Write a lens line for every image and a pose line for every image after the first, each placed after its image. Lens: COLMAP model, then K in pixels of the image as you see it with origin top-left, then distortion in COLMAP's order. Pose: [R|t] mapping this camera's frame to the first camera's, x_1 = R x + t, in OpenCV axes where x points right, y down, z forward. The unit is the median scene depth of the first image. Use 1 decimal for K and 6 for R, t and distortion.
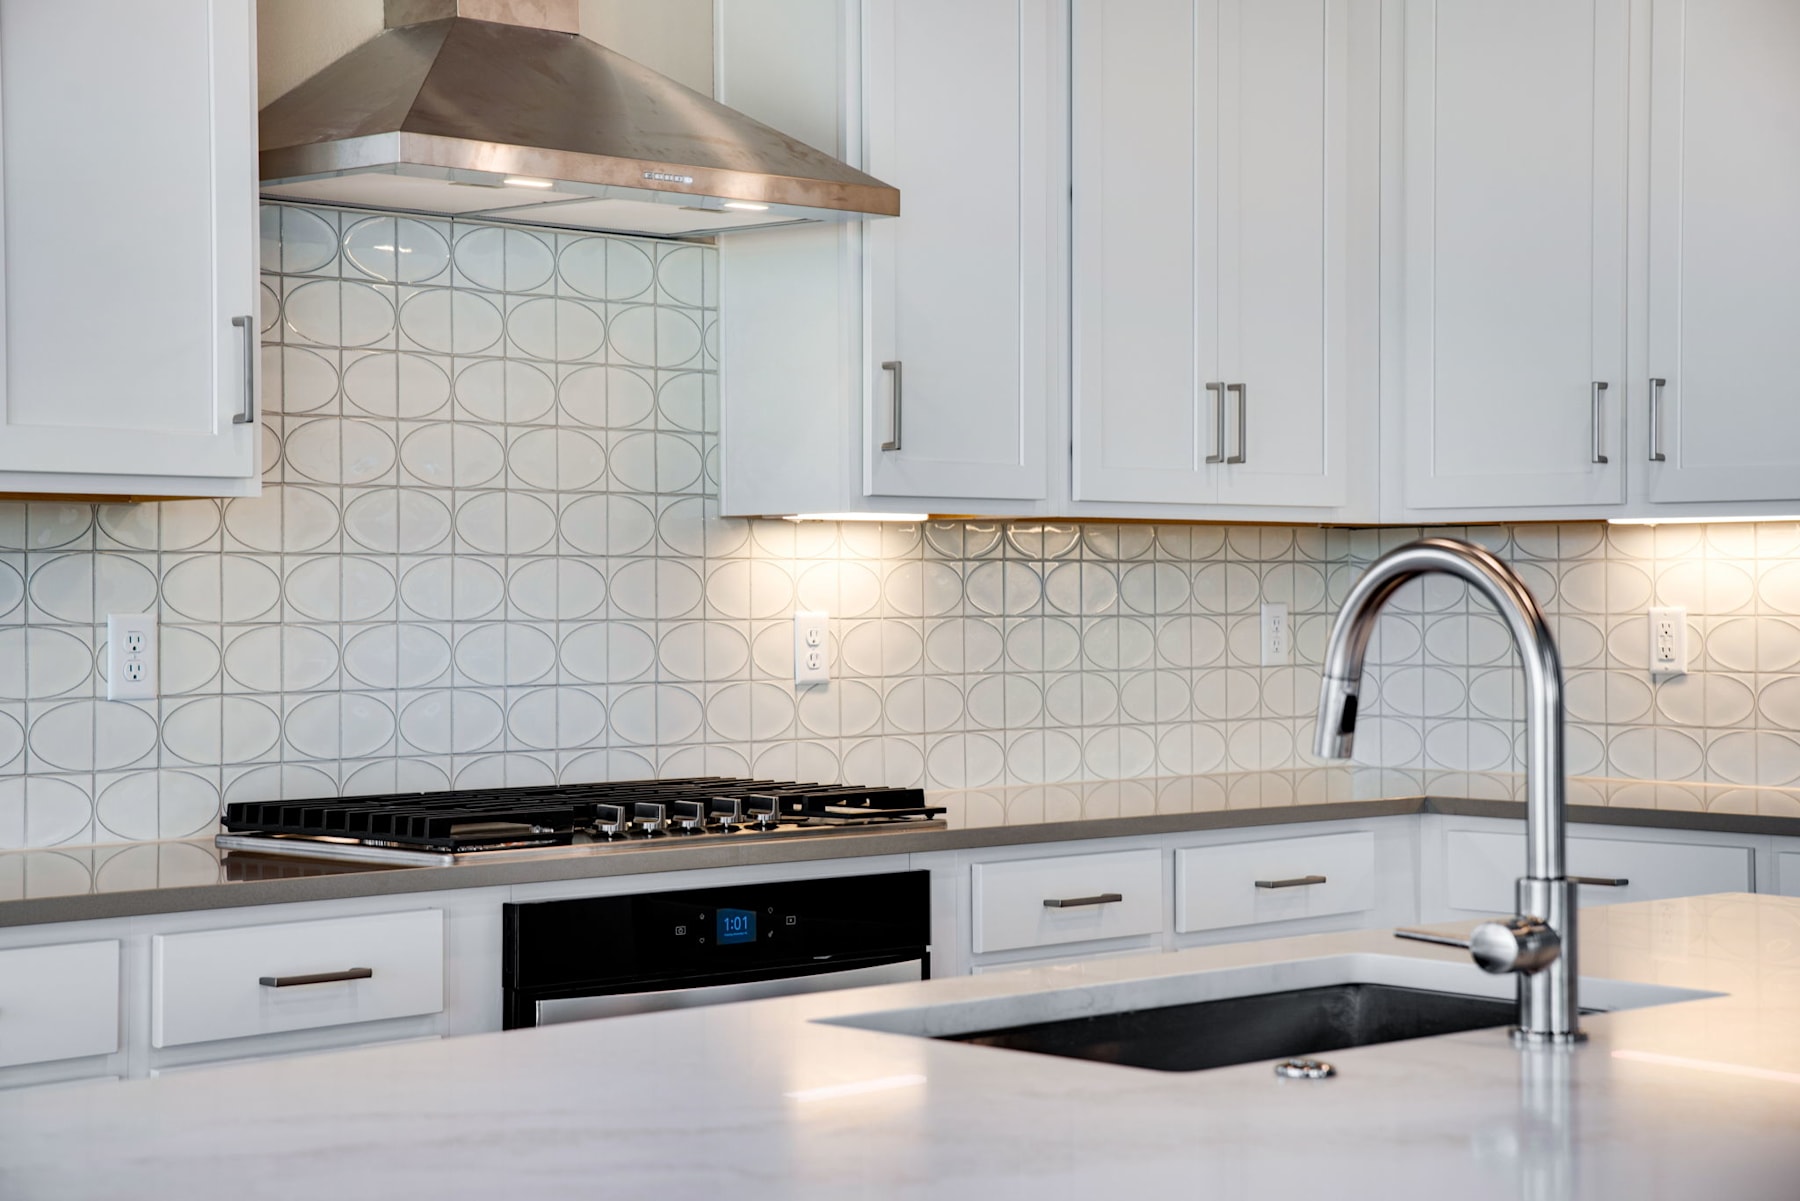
lens RADIAL K [[3319.5, 0, 894.7], [0, 3319.5, 592.0], [0, 0, 1]] dist [0.204113, 0.000000]
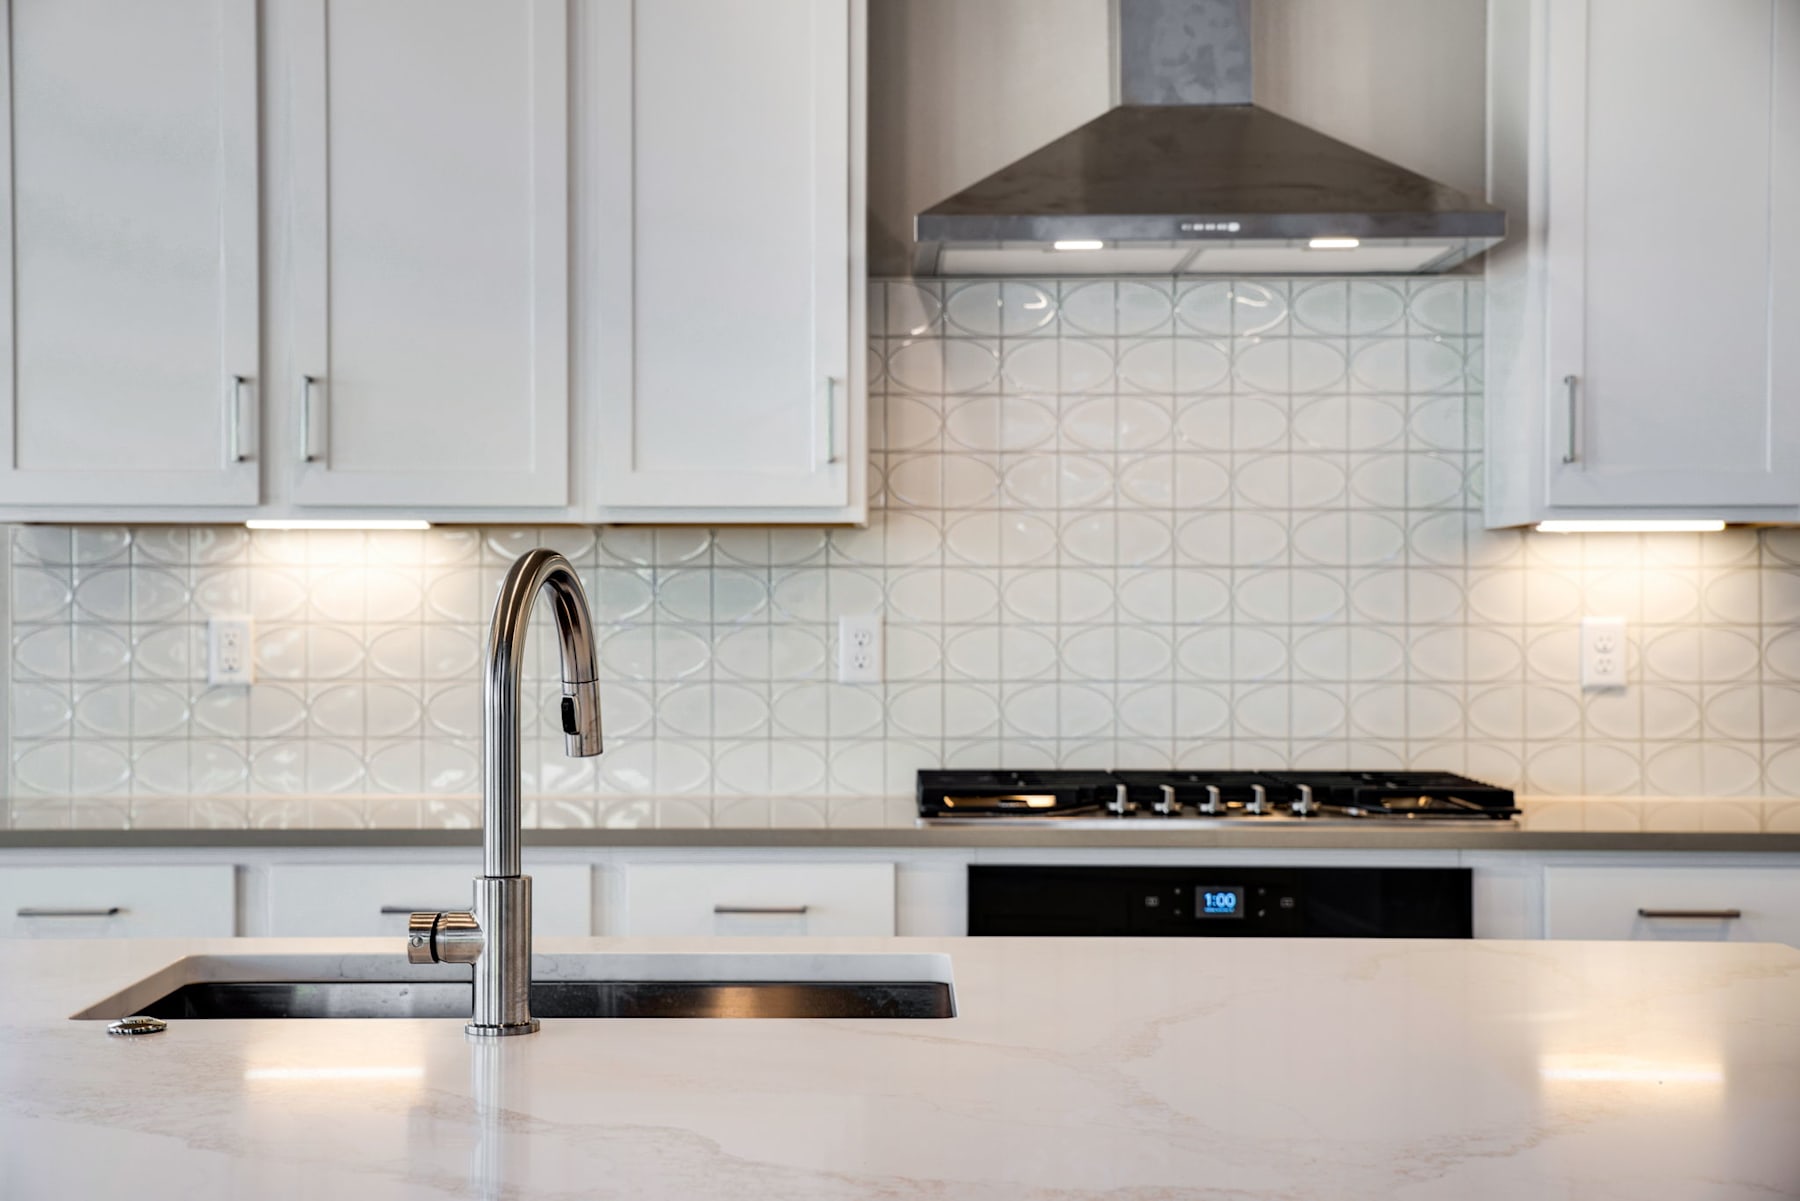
lens RADIAL K [[2707.3, 0, 891.3], [0, 2707.3, 607.7], [0, 0, 1]] dist [0.103172, 0.000000]
pose [[0.713616, 0.003939, -0.700526, 0.463525], [-0.001663, 0.999991, 0.003929, -0.000396], [0.700535, -0.001639, 0.713616, 0.260835]]
